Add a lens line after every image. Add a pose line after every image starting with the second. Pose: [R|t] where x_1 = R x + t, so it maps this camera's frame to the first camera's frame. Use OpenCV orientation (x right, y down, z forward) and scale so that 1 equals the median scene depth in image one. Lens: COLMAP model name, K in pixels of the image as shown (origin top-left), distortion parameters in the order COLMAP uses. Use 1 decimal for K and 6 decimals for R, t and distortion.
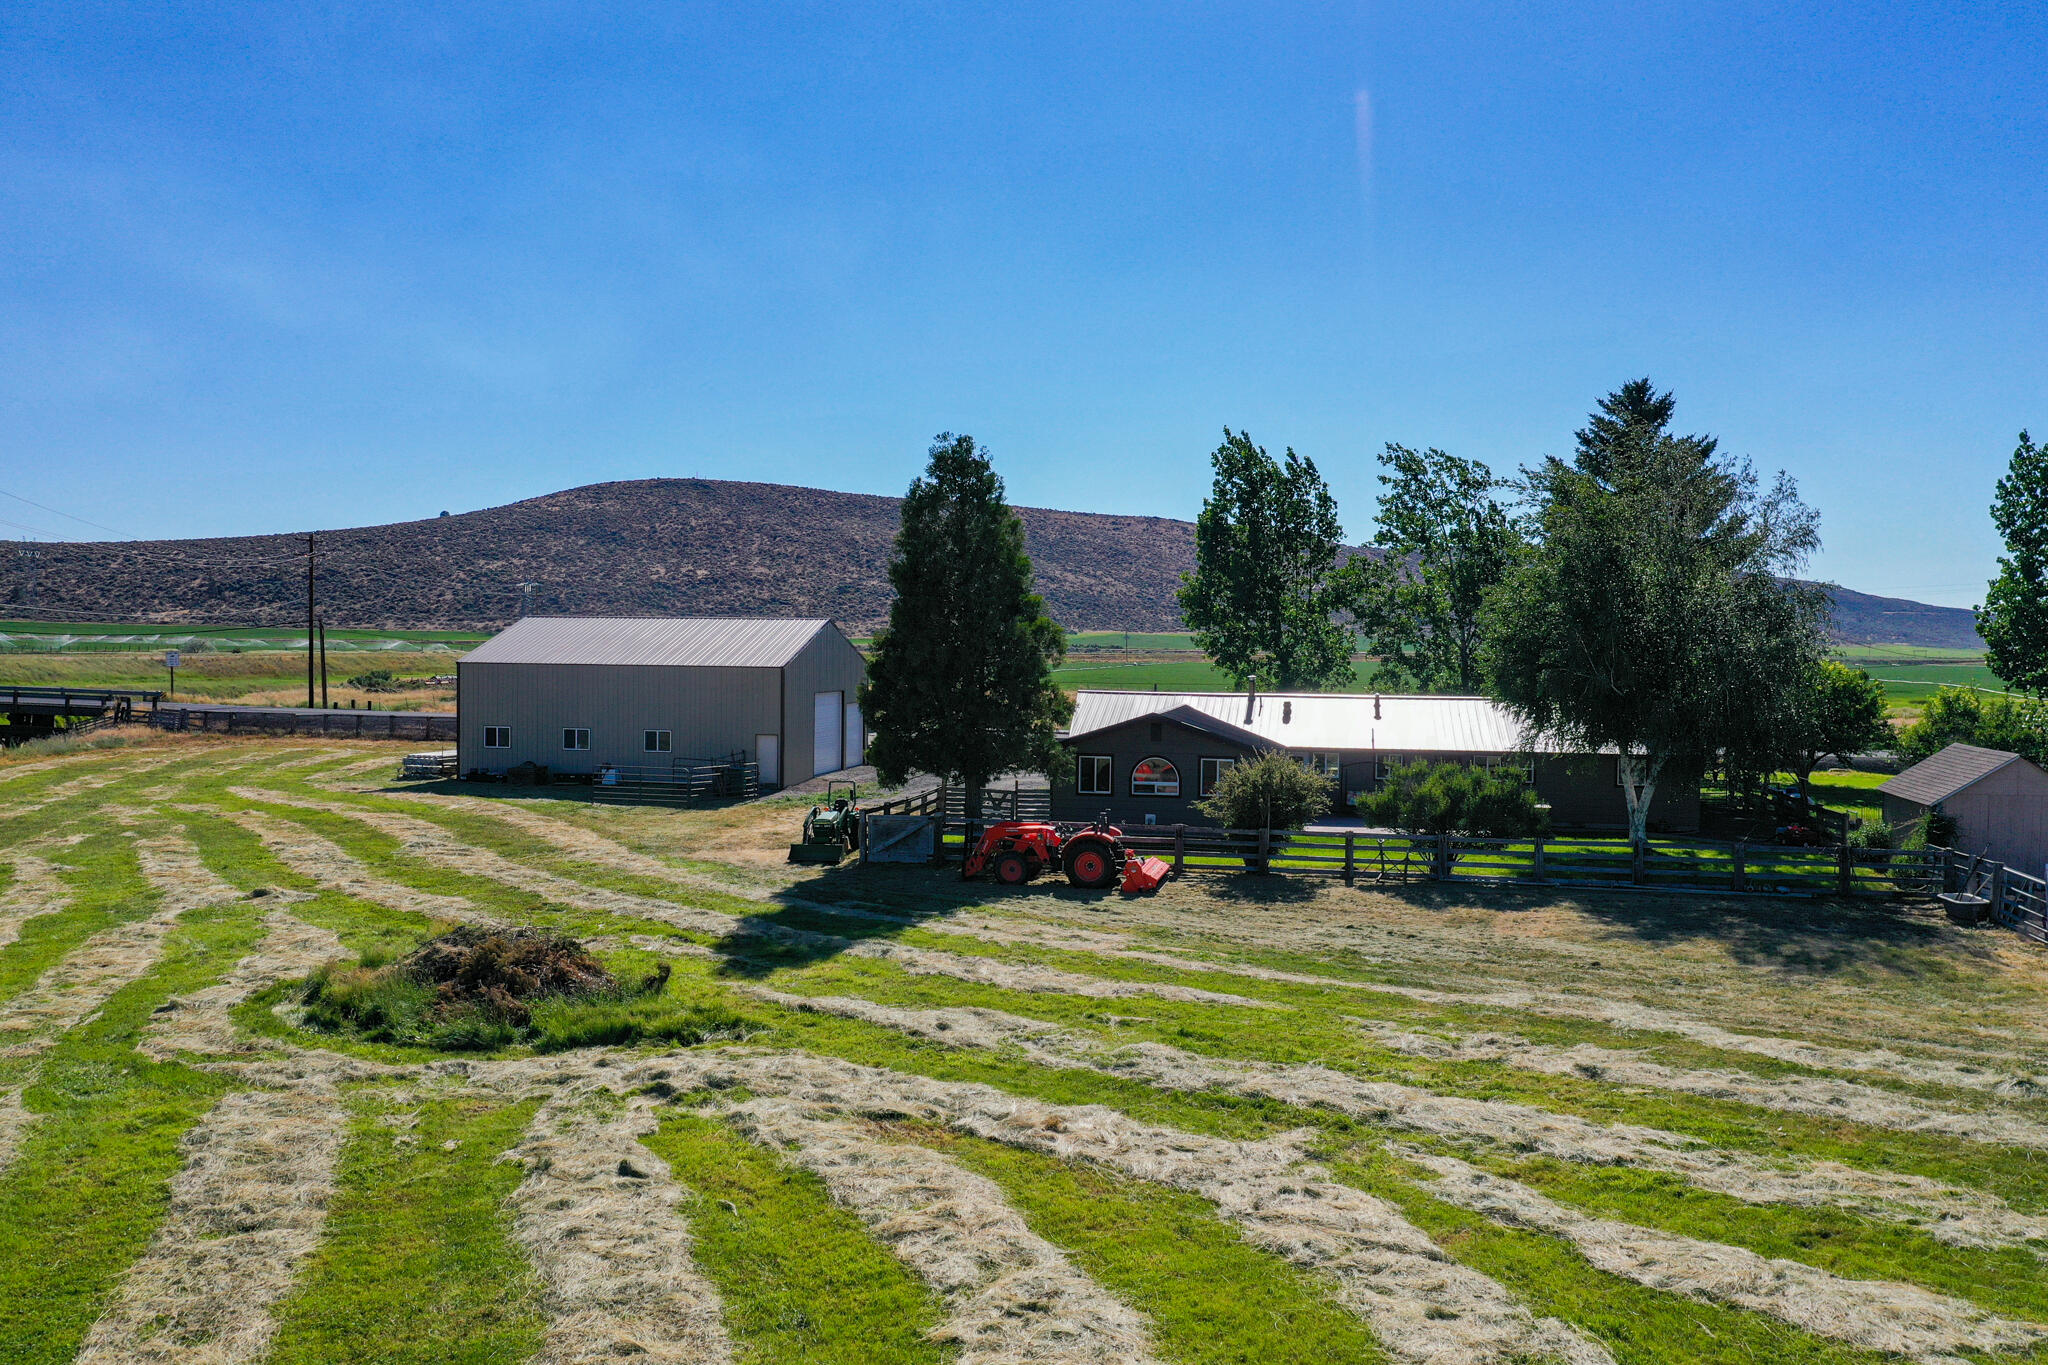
lens RADIAL K [[1595.7, 0, 1024.0], [0, 1595.7, 682.5], [0, 0, 1]] dist [0.011440, 0.000988]
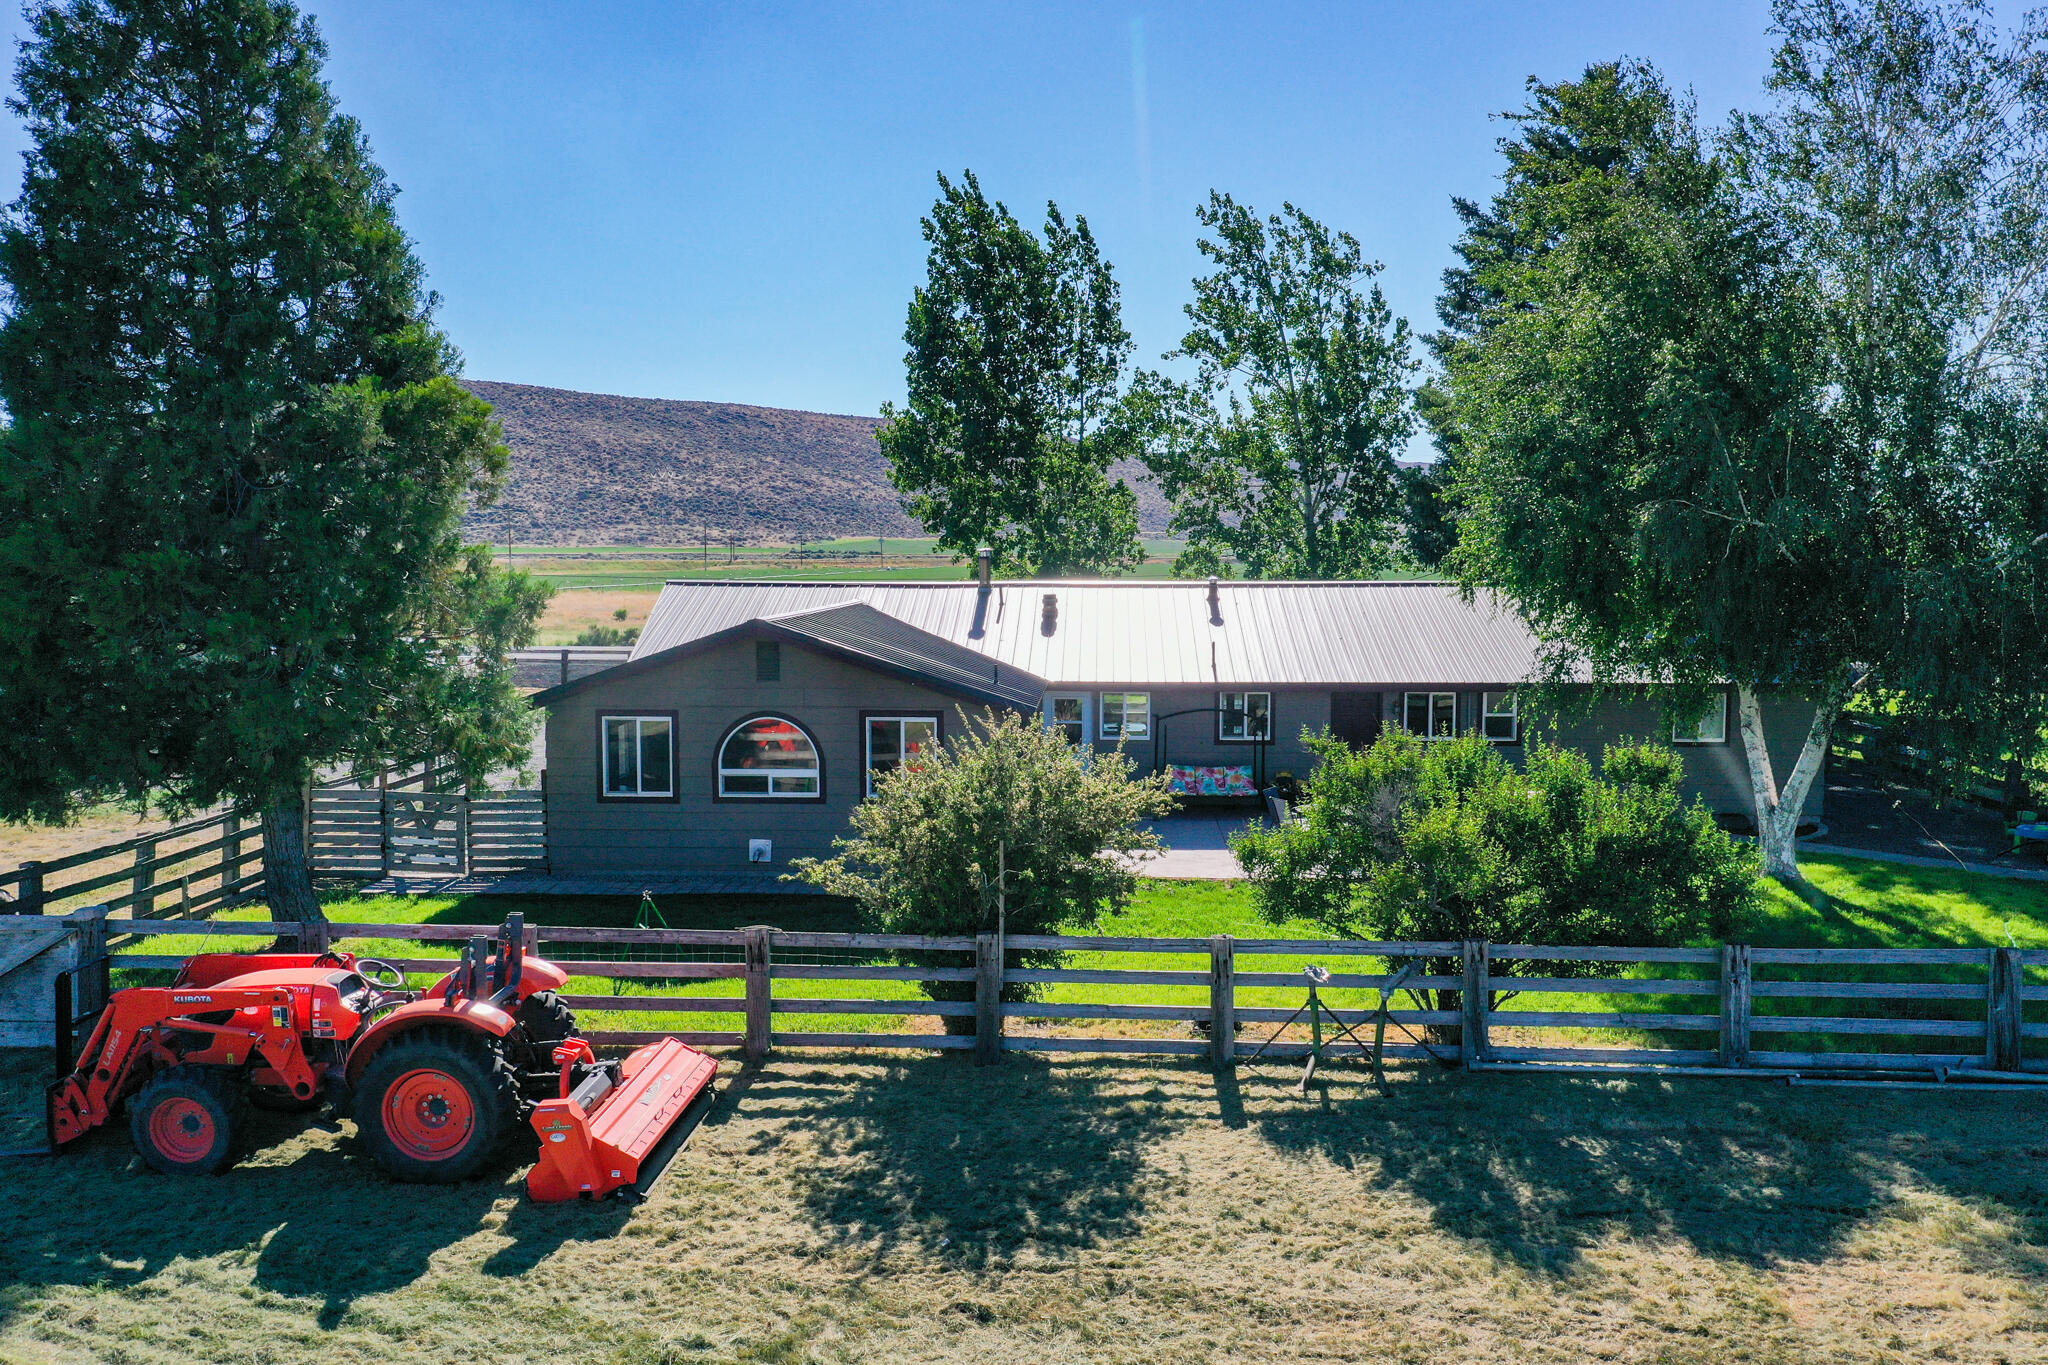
lens RADIAL K [[1595.7, 0, 1024.0], [0, 1595.7, 682.5], [0, 0, 1]] dist [0.011440, 0.000988]
pose [[0.989127, -0.022854, 0.145275, 0.076712], [0.014446, 0.998173, 0.058667, 0.009666], [-0.146350, -0.055931, 0.987650, 0.462784]]
